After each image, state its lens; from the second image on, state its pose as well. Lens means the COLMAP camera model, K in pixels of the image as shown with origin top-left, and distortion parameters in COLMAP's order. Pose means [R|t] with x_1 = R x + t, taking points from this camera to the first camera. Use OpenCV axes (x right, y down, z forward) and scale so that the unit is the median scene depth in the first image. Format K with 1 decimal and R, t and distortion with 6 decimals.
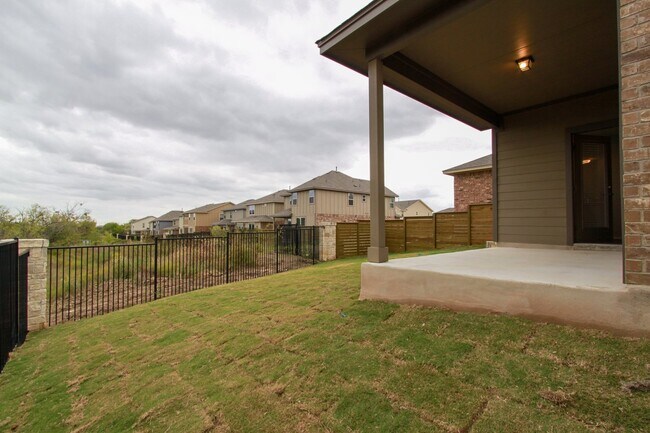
lens RADIAL K [[300.1, 0, 324.7], [0, 300.1, 218.4], [0, 0, 1]] dist [-0.011649, 0.000284]
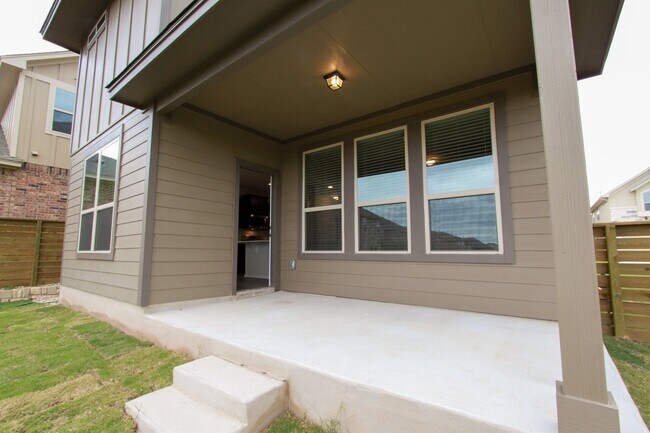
lens RADIAL K [[300.1, 0, 324.7], [0, 300.1, 218.4], [0, 0, 1]] dist [-0.011649, 0.000284]
pose [[-0.211231, 0.108249, 0.971423, -0.034118], [-0.025614, 0.992894, -0.116211, -0.013534], [-0.977100, -0.049429, -0.206958, 0.384119]]
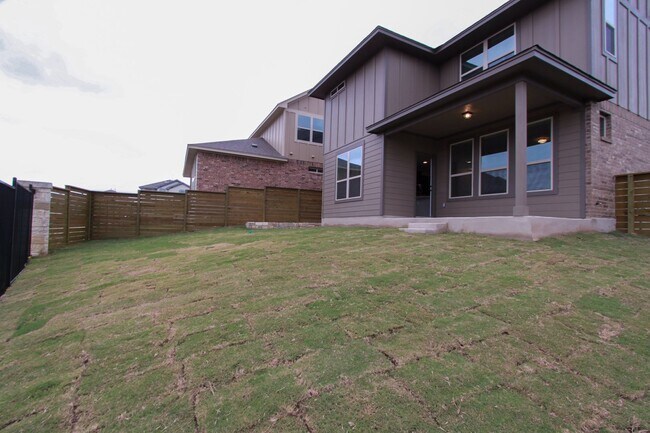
lens RADIAL K [[300.1, 0, 324.7], [0, 300.1, 218.4], [0, 0, 1]] dist [-0.011649, 0.000284]
pose [[0.228145, 0.035159, 0.972992, -0.429044], [-0.056684, 0.998132, -0.022776, 0.068887], [-0.971976, -0.049957, 0.229712, 0.455704]]
